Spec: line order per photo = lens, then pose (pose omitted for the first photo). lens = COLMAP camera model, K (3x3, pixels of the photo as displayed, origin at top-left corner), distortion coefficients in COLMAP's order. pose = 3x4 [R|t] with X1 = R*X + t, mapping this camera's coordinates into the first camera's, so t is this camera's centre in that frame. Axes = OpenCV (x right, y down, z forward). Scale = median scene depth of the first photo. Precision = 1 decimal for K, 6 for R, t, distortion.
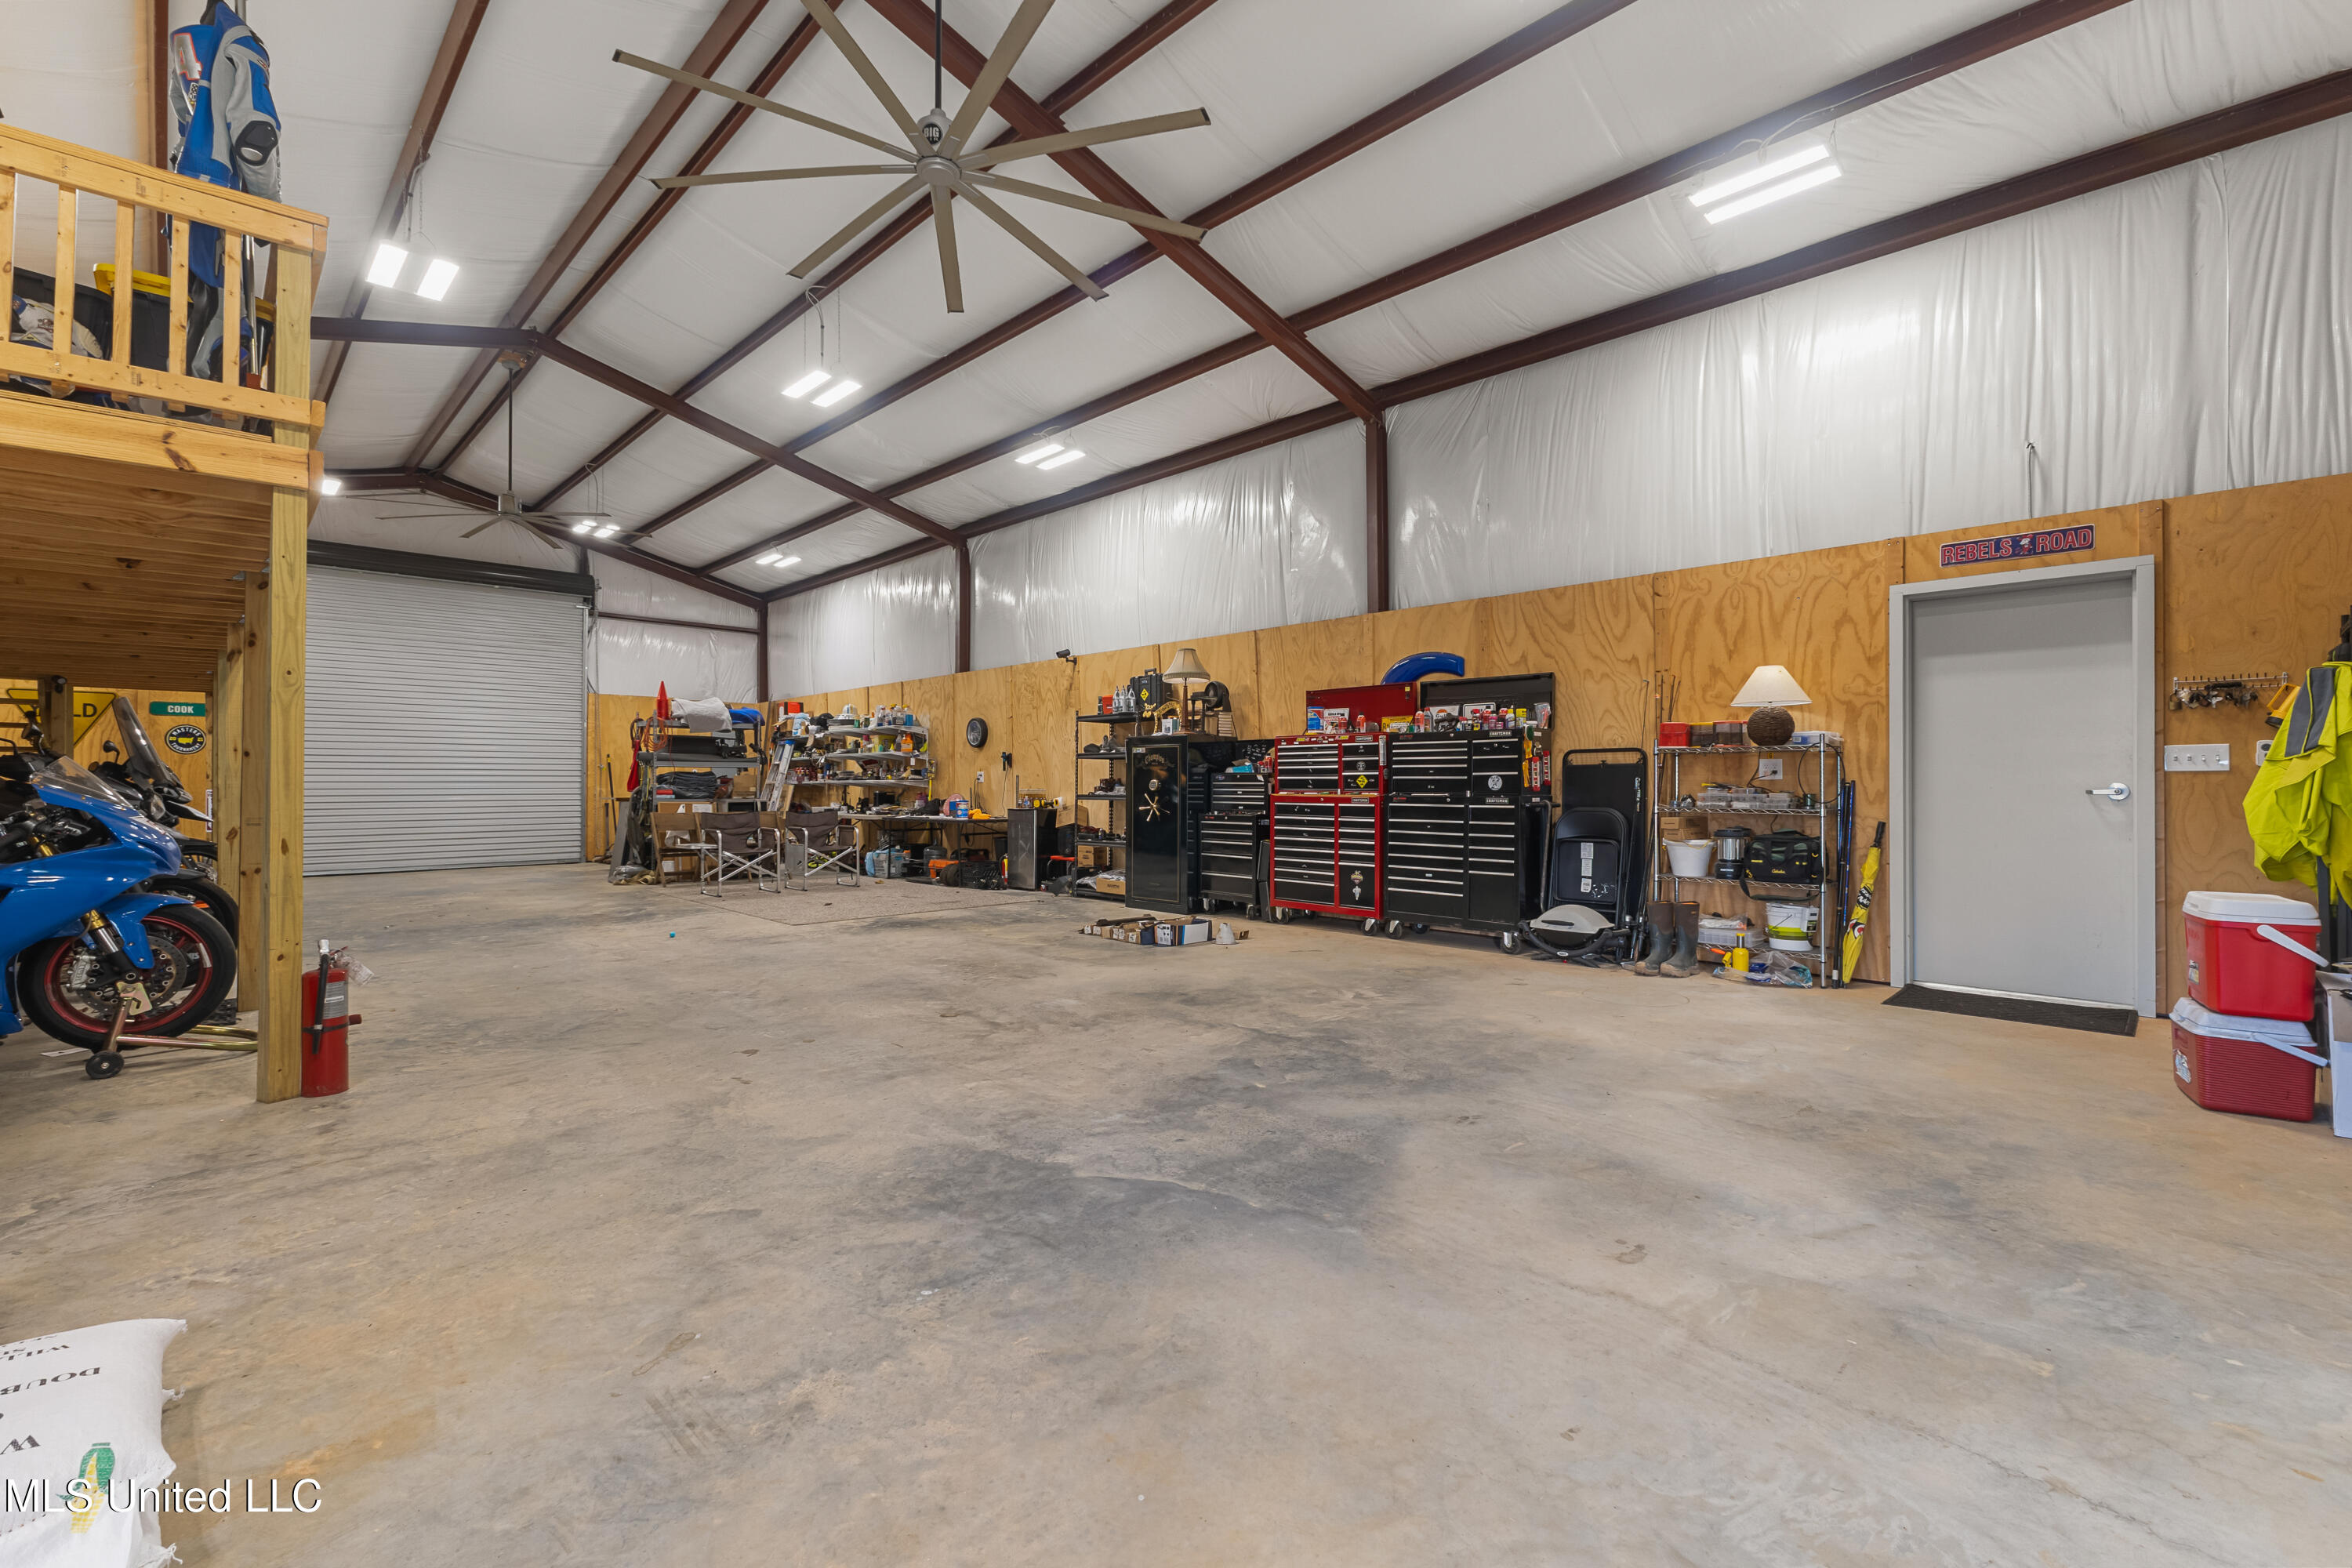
lens RADIAL K [[1027.3, 0, 1184.4], [0, 1027.3, 790.6], [0, 0, 1]] dist [-0.000669, -0.000614]
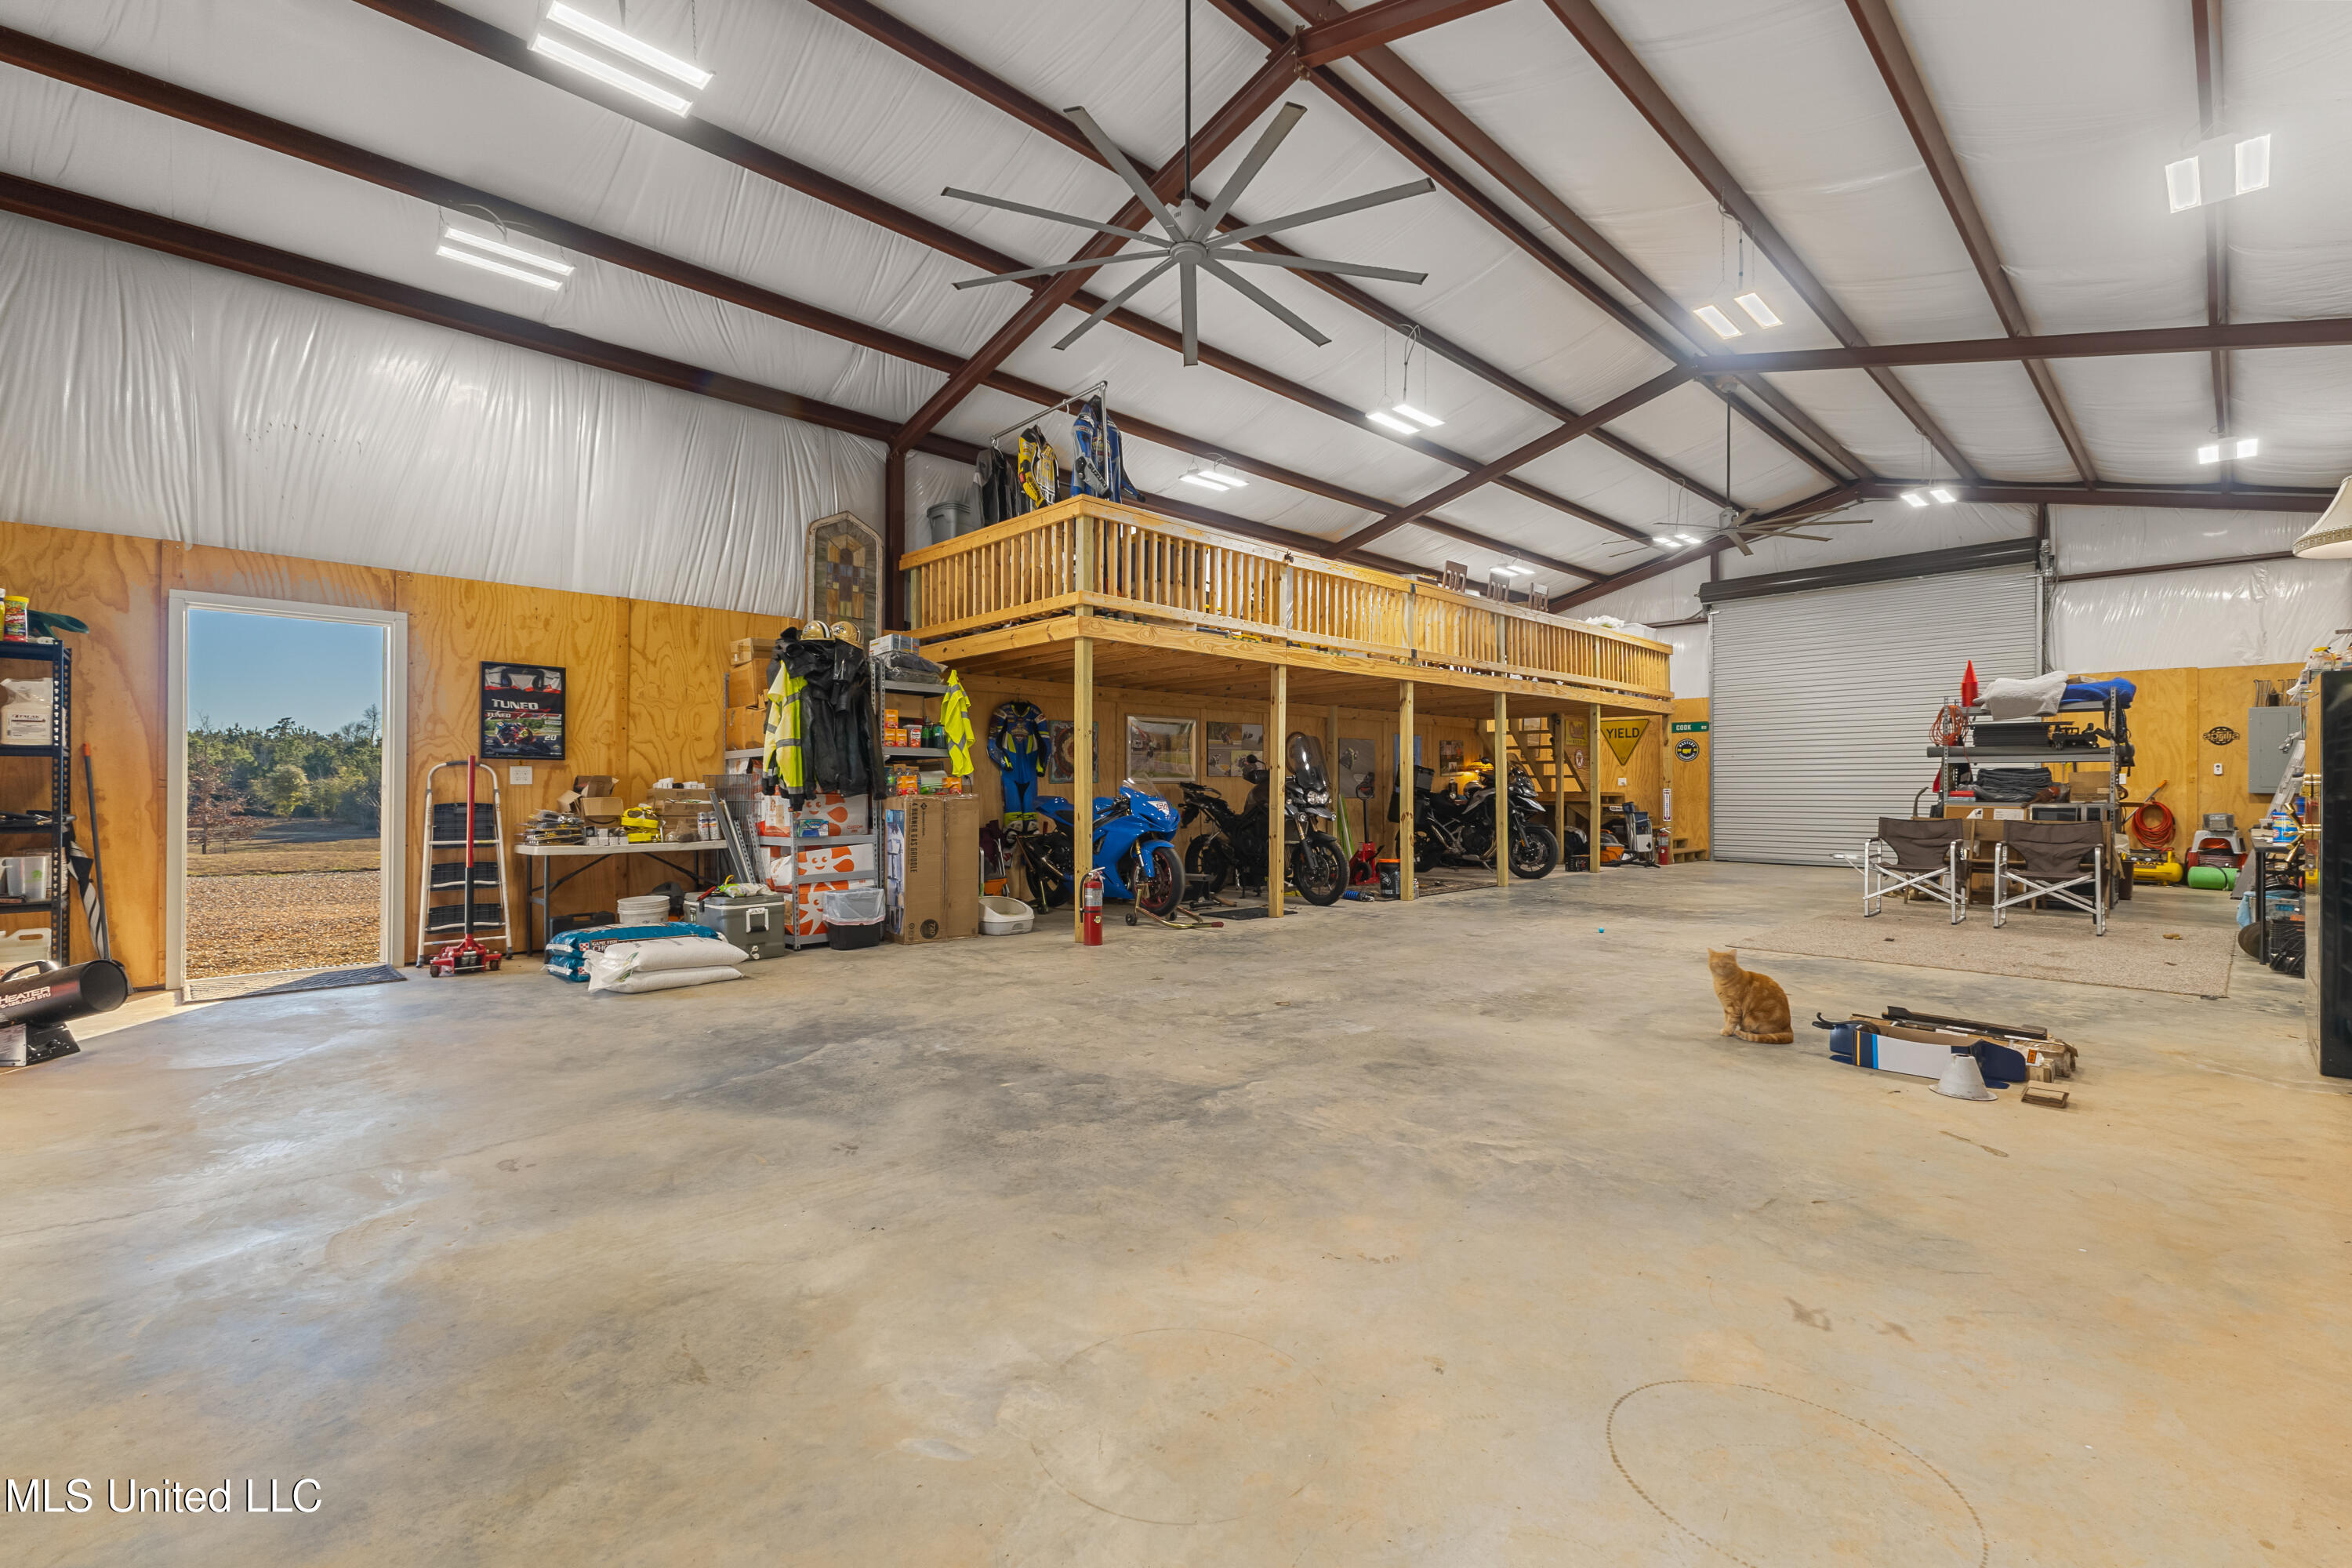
lens RADIAL K [[1027.3, 0, 1184.7], [0, 1027.3, 780.1], [0, 0, 1]] dist [-0.000669, -0.000614]
pose [[-0.010306, -0.003454, -0.999941, 1.122650], [-0.005399, 0.999980, -0.003398, -0.010177], [0.999932, 0.005364, -0.010324, 1.226418]]
